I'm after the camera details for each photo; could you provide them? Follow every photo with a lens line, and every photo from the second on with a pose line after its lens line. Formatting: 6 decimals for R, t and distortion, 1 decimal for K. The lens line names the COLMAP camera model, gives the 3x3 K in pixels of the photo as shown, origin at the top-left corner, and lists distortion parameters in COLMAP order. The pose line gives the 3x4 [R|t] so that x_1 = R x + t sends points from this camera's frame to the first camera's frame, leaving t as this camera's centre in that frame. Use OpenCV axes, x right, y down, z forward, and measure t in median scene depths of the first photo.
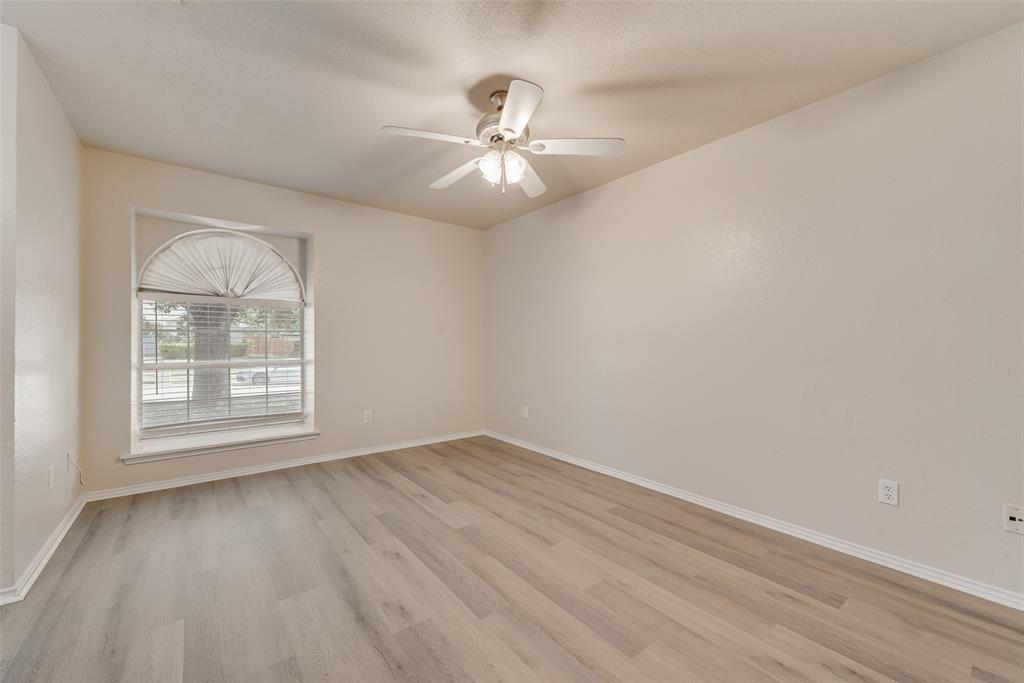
lens RADIAL K [[402.7, 0, 509.5], [0, 402.7, 346.3], [0, 0, 1]] dist [-0.000450, -0.000078]
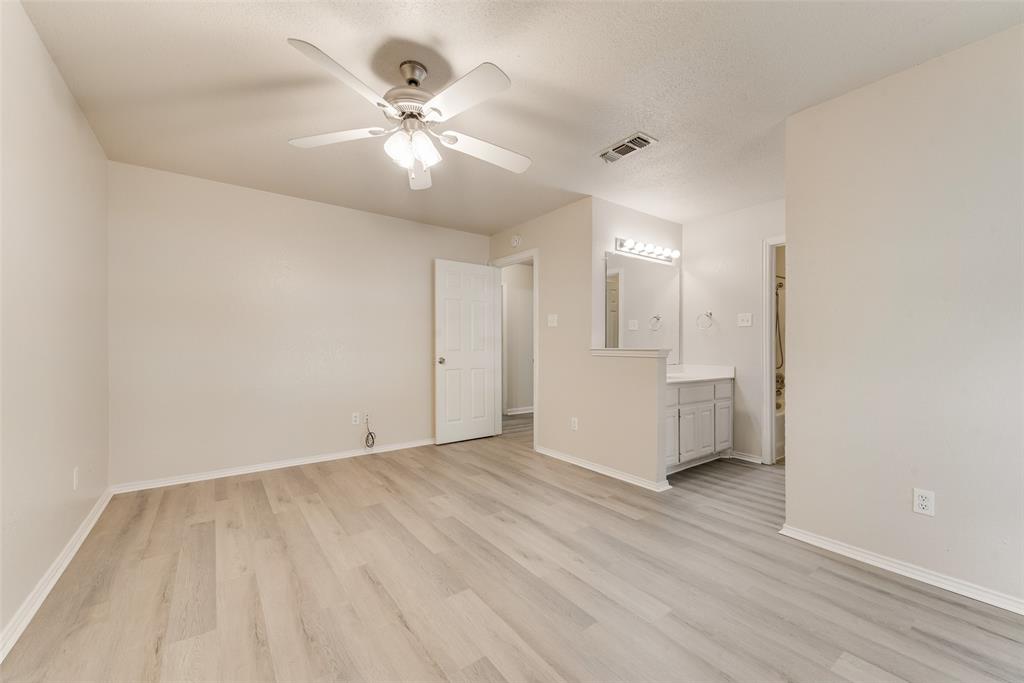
lens RADIAL K [[405.9, 0, 494.8], [0, 405.9, 339.1], [0, 0, 1]] dist [-0.000046, -0.000015]
pose [[-0.998165, -0.007303, 0.060113, -0.259726], [-0.007748, 0.999944, -0.007183, -0.017061], [-0.060057, -0.007636, -0.998166, 2.030120]]
